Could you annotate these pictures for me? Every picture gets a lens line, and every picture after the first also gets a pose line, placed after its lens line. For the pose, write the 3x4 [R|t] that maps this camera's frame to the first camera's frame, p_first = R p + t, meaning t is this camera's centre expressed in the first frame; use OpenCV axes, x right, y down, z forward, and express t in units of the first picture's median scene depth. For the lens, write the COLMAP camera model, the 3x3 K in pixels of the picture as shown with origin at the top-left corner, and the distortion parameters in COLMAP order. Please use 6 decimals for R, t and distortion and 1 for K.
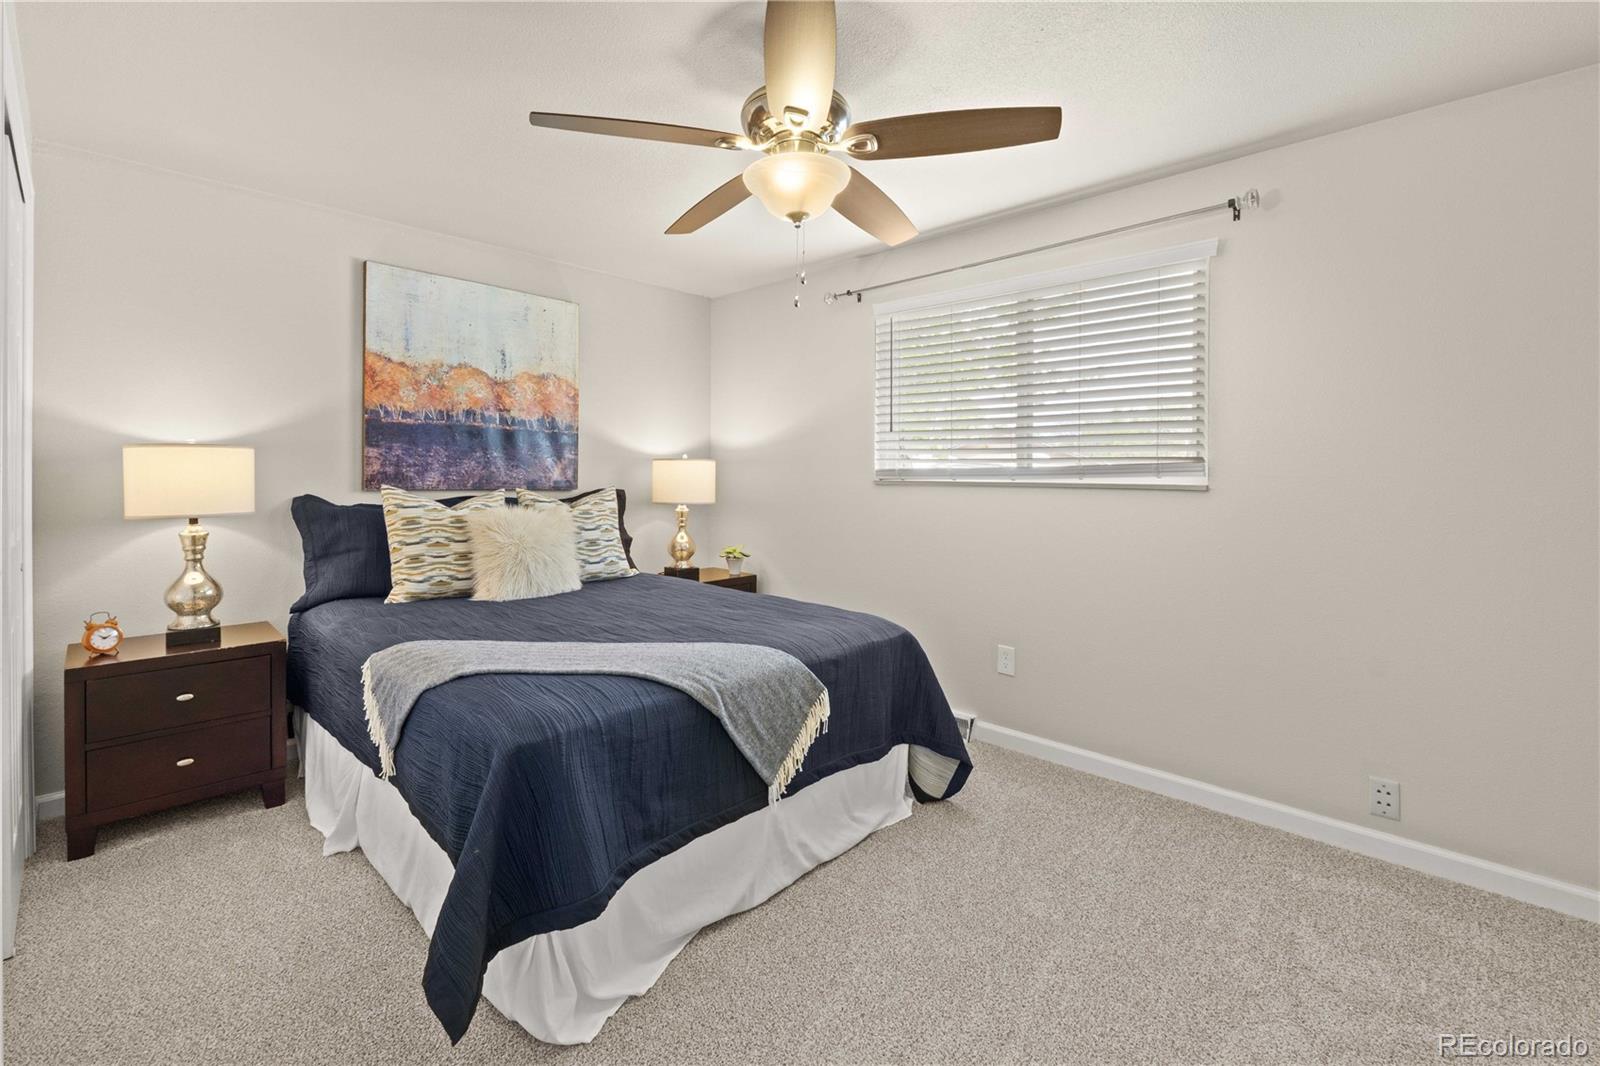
lens RADIAL K [[693.7, 0, 802.5], [0, 693.7, 473.5], [0, 0, 1]] dist [-0.006658, -0.000199]
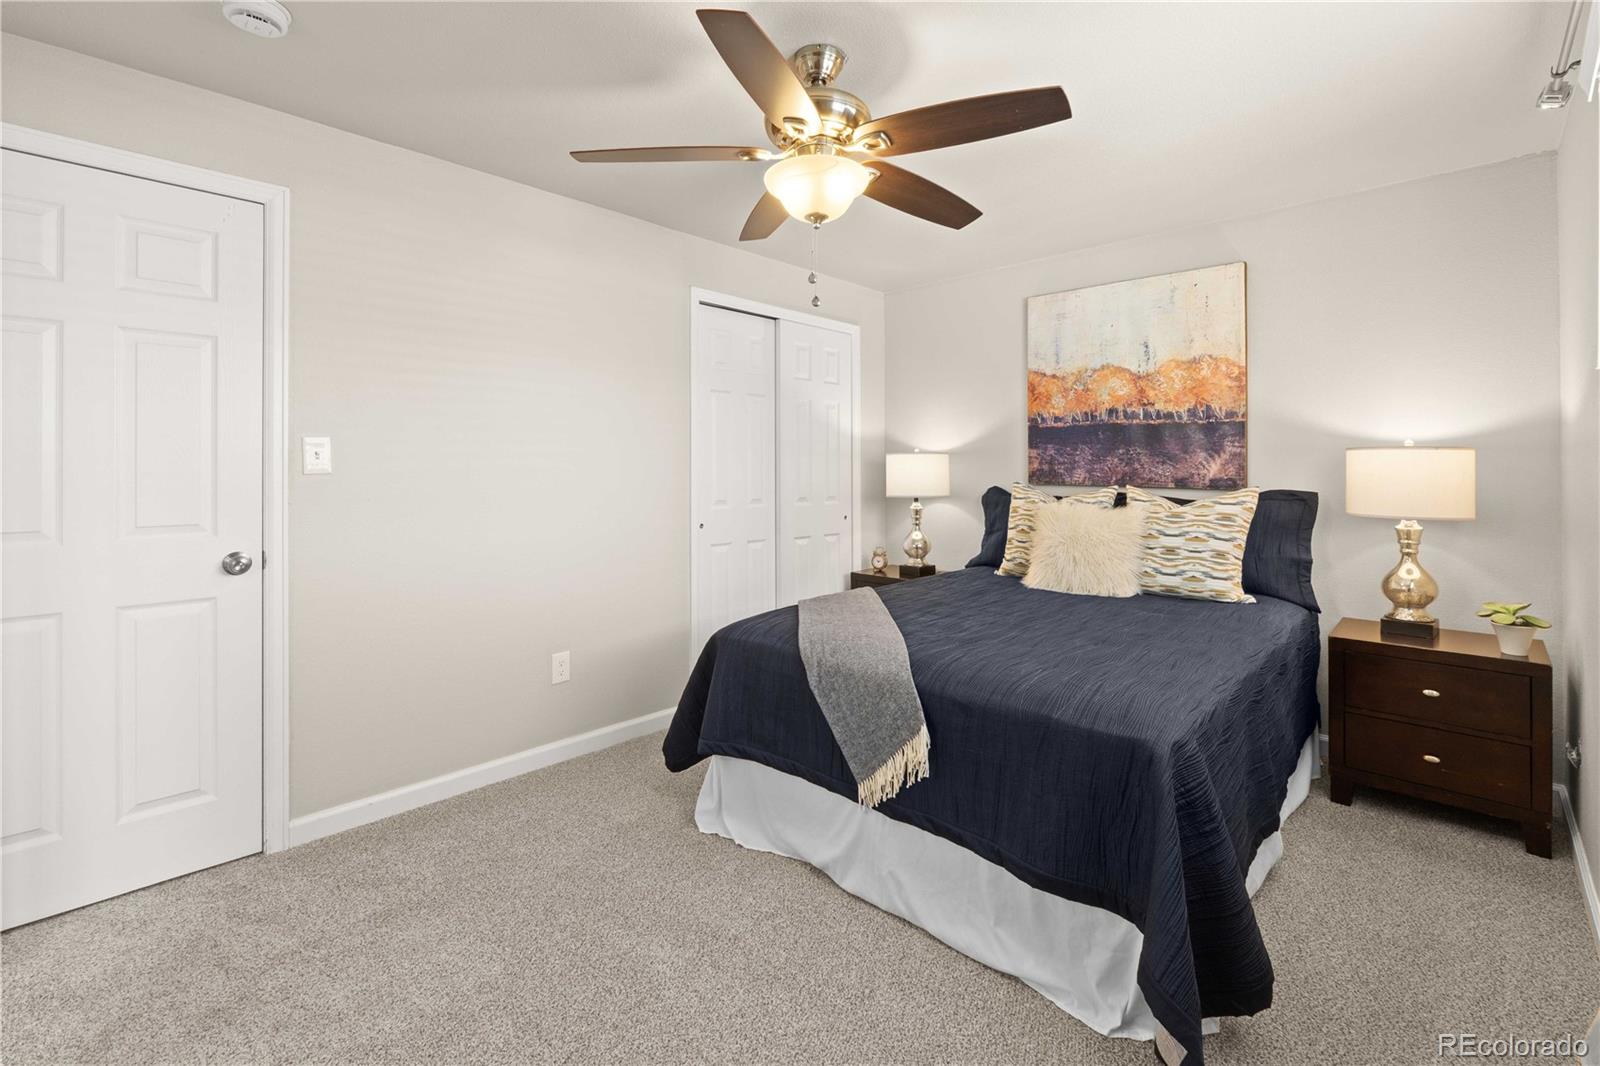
lens RADIAL K [[708.0, 0, 803.3], [0, 708.0, 479.9], [0, 0, 1]] dist [-0.006691, -0.000324]
pose [[-0.007426, 0.015142, -0.999858, 0.573945], [0.004652, 0.999875, 0.015108, -0.003705], [0.999962, -0.004539, -0.007496, 0.550338]]
